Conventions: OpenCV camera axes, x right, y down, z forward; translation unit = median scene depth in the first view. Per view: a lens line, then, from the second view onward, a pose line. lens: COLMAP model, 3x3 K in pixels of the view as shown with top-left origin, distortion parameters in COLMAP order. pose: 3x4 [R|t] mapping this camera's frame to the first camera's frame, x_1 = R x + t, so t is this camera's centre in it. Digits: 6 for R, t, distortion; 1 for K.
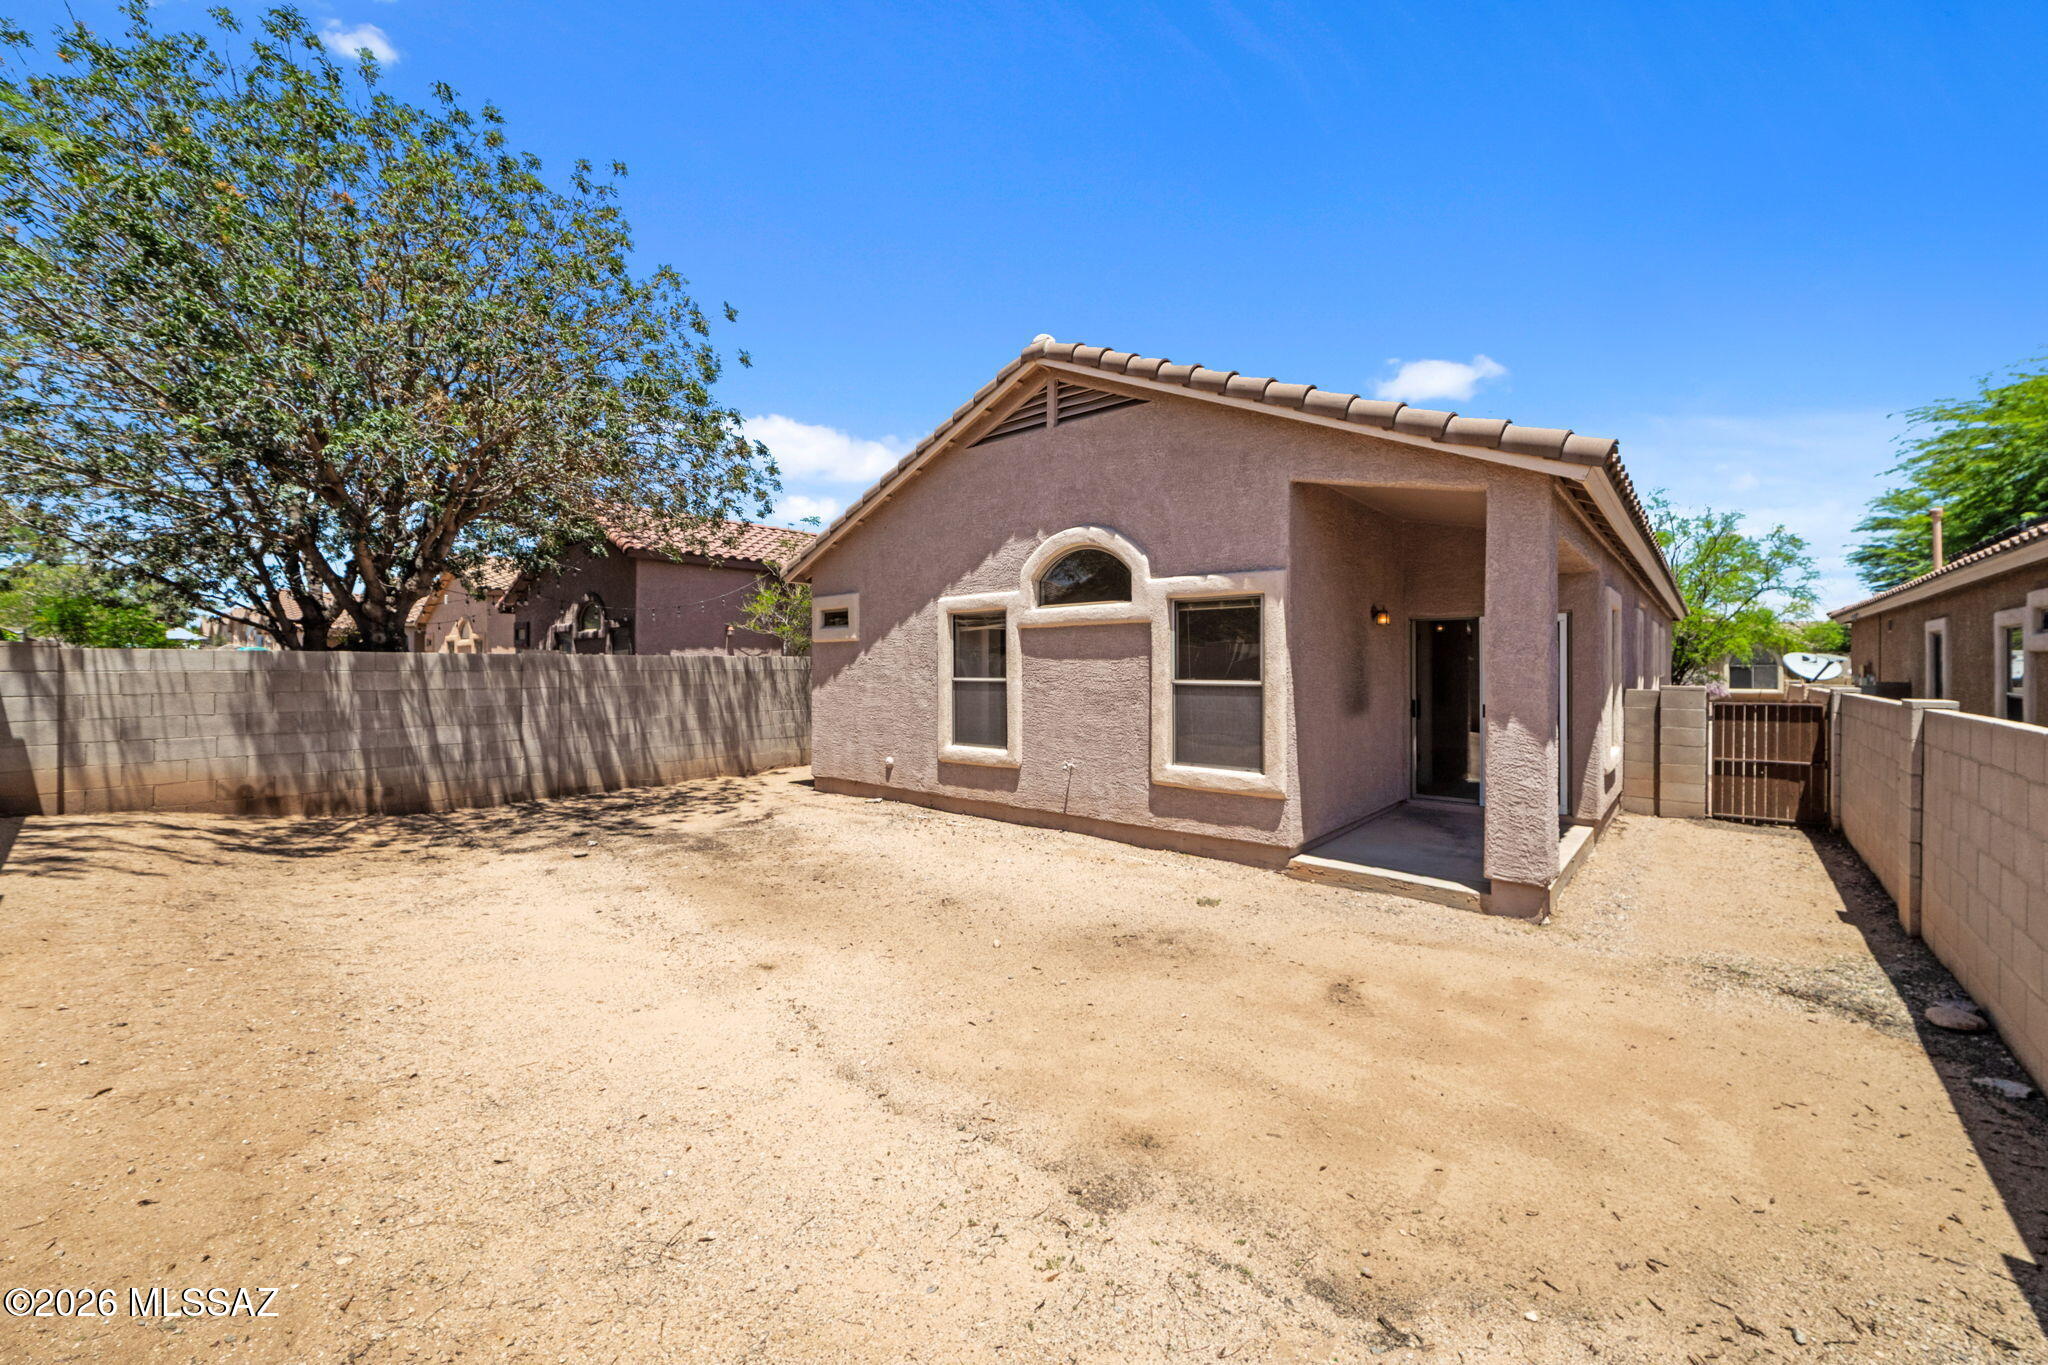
lens RADIAL K [[791.0, 0, 1032.1], [0, 791.0, 662.6], [0, 0, 1]] dist [-0.000361, 0.001105]
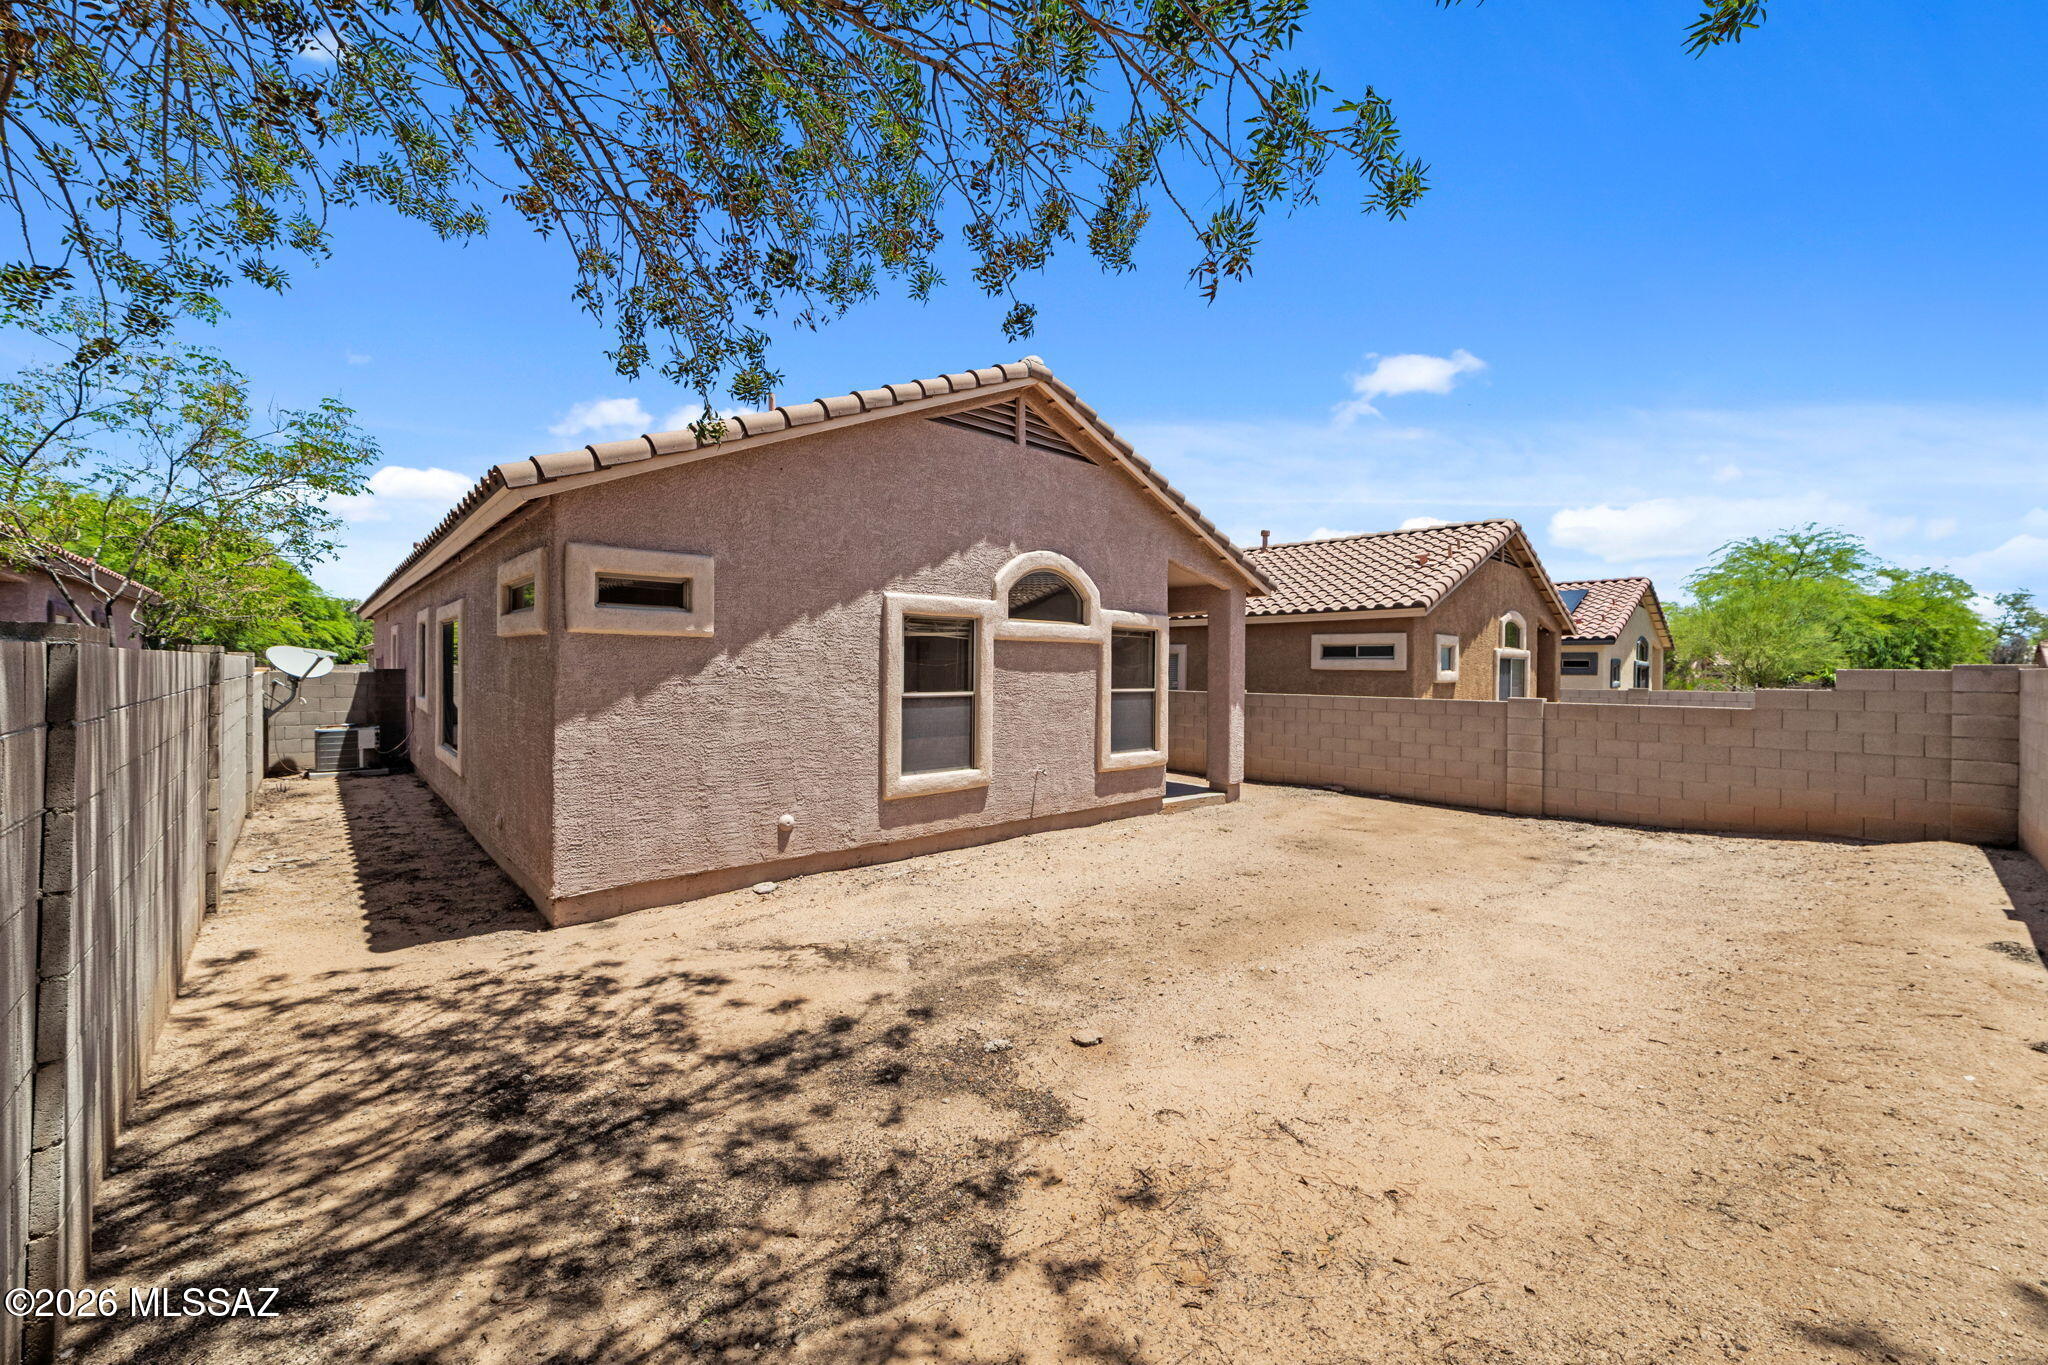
lens RADIAL K [[783.0, 0, 1033.1], [0, 783.0, 671.0], [0, 0, 1]] dist [0.000055, 0.000551]
pose [[0.111090, -0.000447, 0.993810, -1.002556], [-0.013696, 0.999904, 0.001981, -0.007810], [-0.993716, -0.013832, 0.111073, 0.888267]]
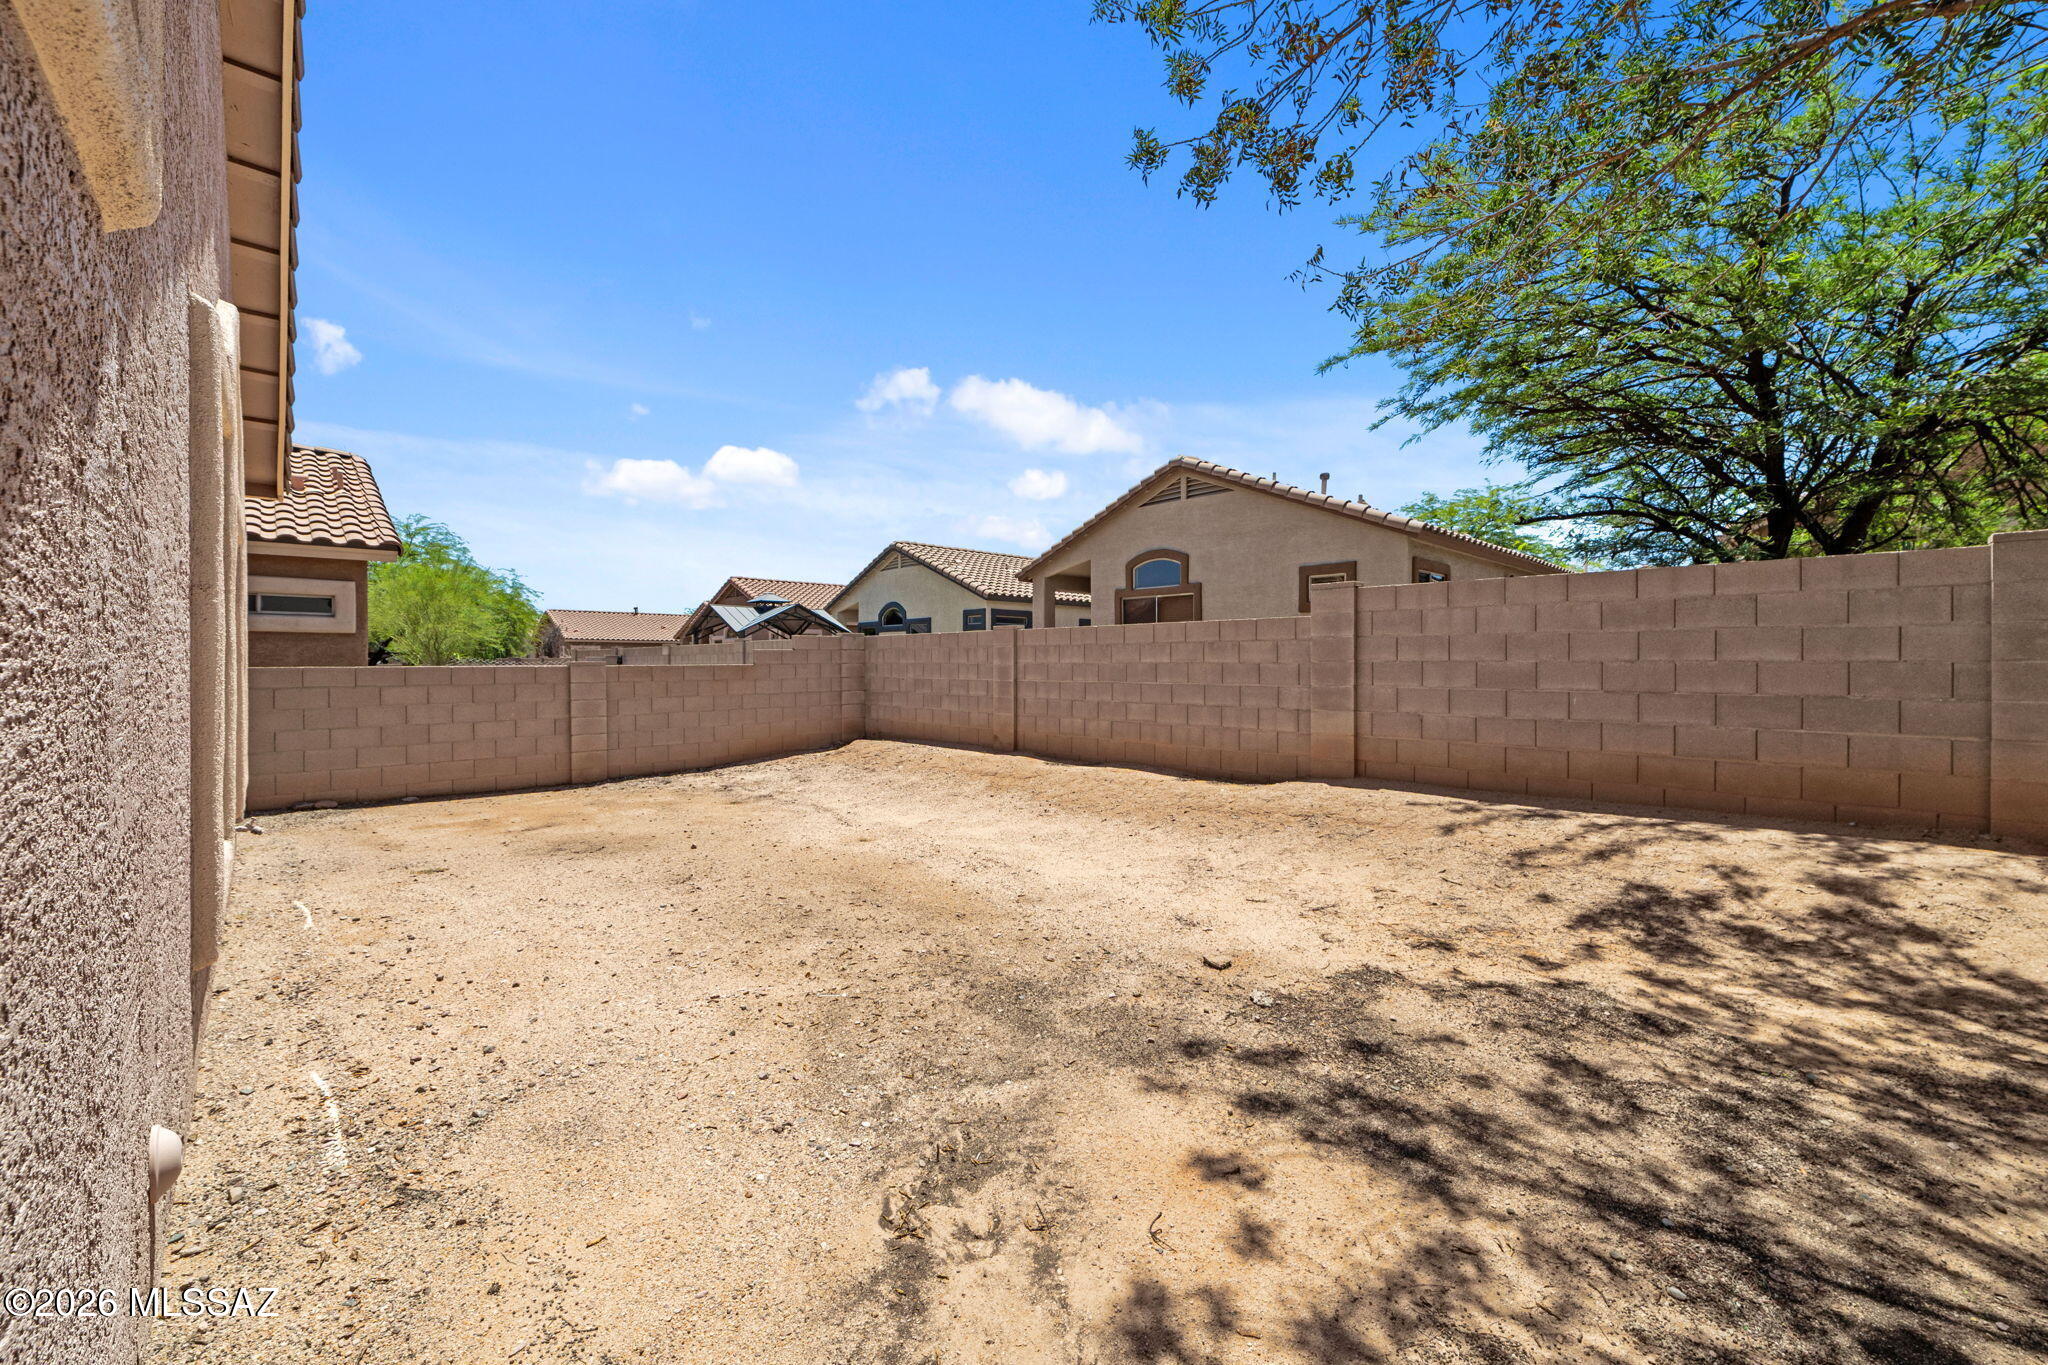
lens RADIAL K [[783.0, 0, 1033.1], [0, 783.0, 671.0], [0, 0, 1]] dist [0.000055, 0.000551]
pose [[-0.996209, 0.002241, 0.086964, -0.446698], [0.002738, 0.999981, 0.005591, 0.036767], [-0.086950, 0.005808, -0.996196, 1.399960]]
